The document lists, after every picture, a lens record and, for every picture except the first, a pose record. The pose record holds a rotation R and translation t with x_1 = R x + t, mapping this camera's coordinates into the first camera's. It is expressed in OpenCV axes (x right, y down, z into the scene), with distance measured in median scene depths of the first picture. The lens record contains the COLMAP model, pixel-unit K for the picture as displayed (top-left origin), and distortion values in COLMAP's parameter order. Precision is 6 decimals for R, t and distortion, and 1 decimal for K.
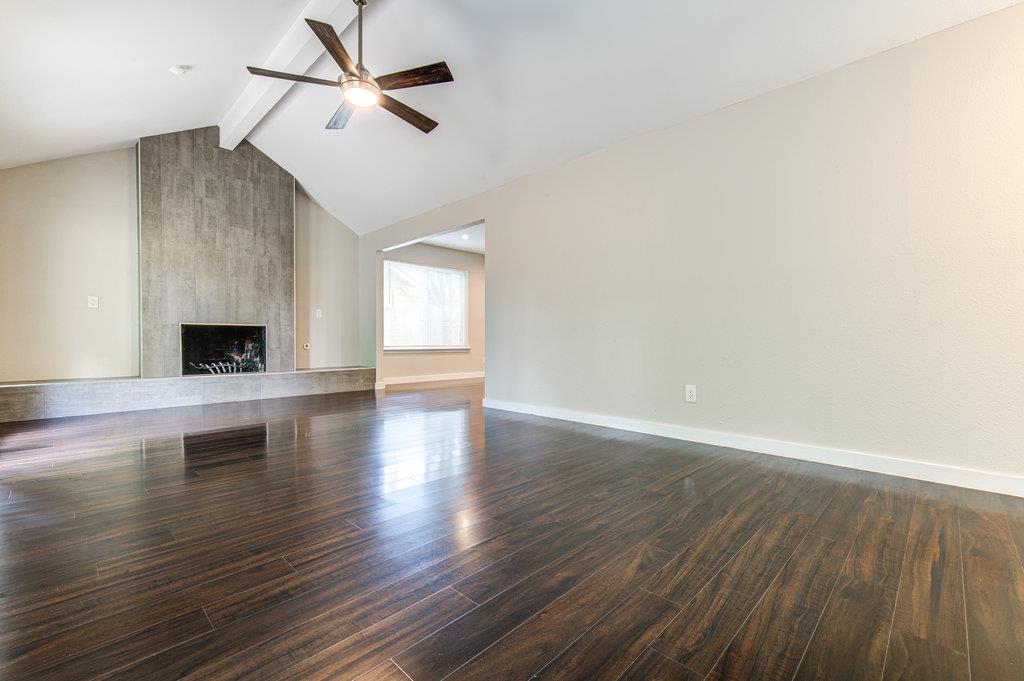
lens RADIAL K [[443.9, 0, 518.3], [0, 443.9, 345.5], [0, 0, 1]] dist [0.009619, 0.000394]
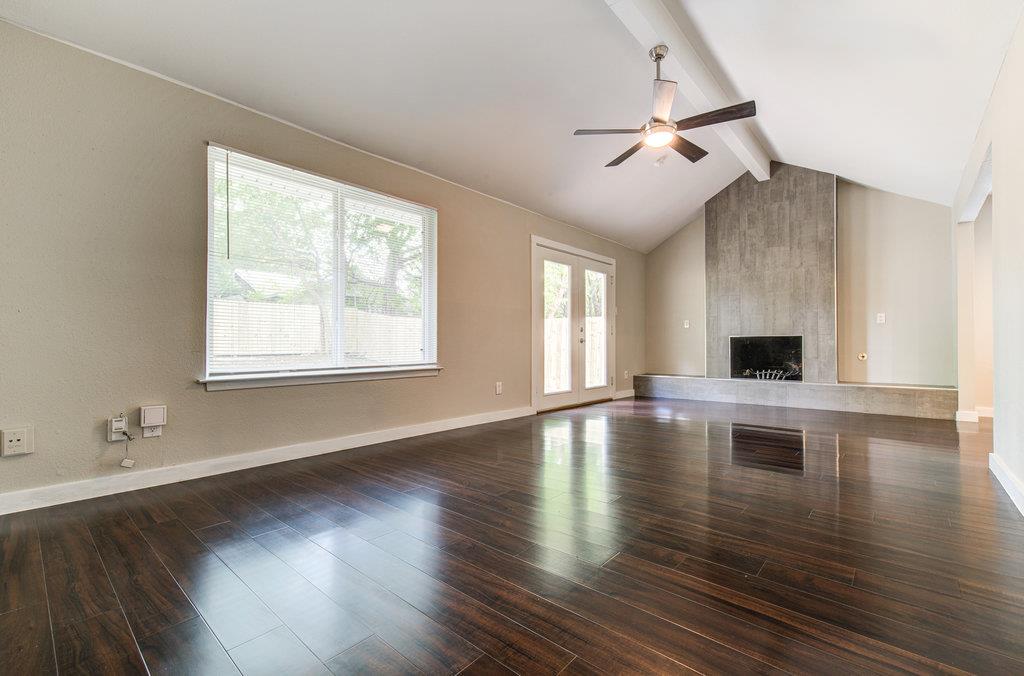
lens RADIAL K [[443.9, 0, 519.9], [0, 443.9, 342.6], [0, 0, 1]] dist [0.009619, 0.000394]
pose [[0.036507, -0.010833, -0.999275, 0.430964], [-0.012034, 0.999864, -0.011279, -0.009891], [0.999261, 0.012437, 0.036372, 0.335676]]
